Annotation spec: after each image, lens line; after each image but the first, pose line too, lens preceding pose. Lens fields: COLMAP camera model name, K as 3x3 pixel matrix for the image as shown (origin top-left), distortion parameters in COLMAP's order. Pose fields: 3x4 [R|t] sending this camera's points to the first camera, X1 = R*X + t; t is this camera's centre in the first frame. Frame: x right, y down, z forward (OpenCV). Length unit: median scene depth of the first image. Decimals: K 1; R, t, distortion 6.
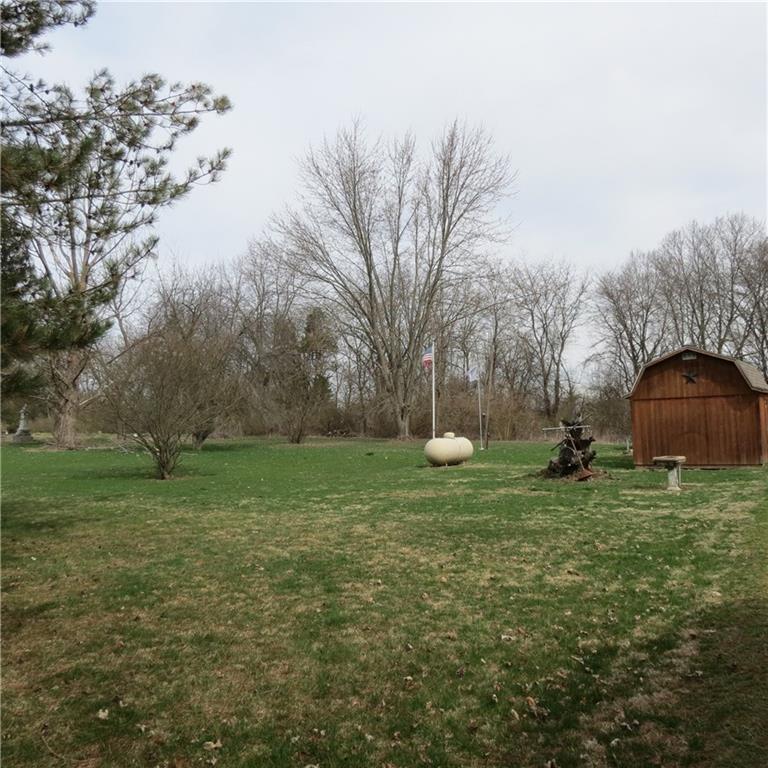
lens RADIAL K [[744.5, 0, 384.3], [0, 744.5, 383.0], [0, 0, 1]] dist [-0.003092, 0.000000]
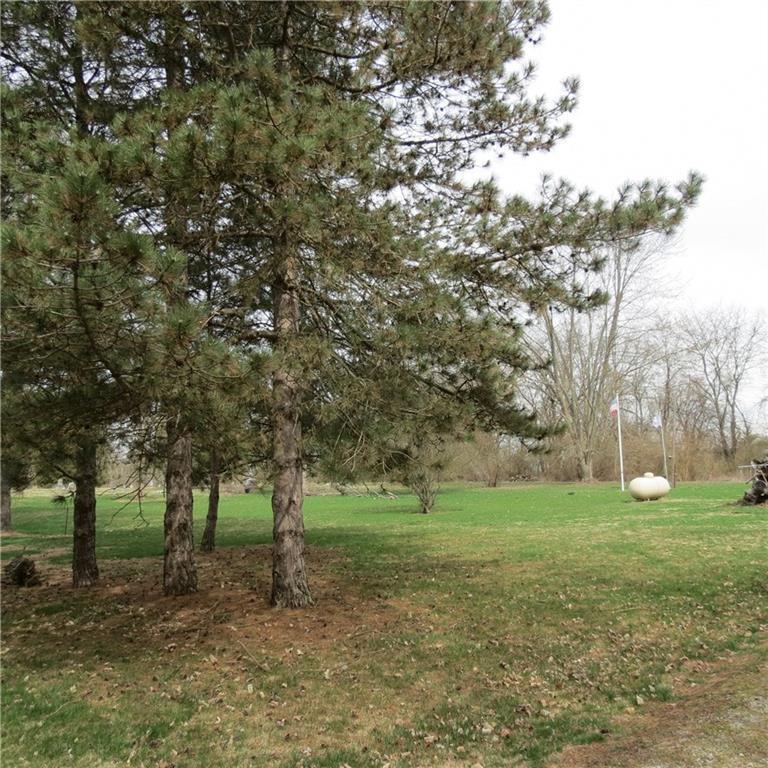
lens RADIAL K [[744.5, 0, 383.8], [0, 744.5, 387.2], [0, 0, 1]] dist [-0.003092, 0.000000]
pose [[0.978882, -0.045440, -0.199313, -0.034093], [0.033828, 0.997547, -0.061286, -0.004843], [0.201609, 0.053250, 0.978018, -0.106228]]
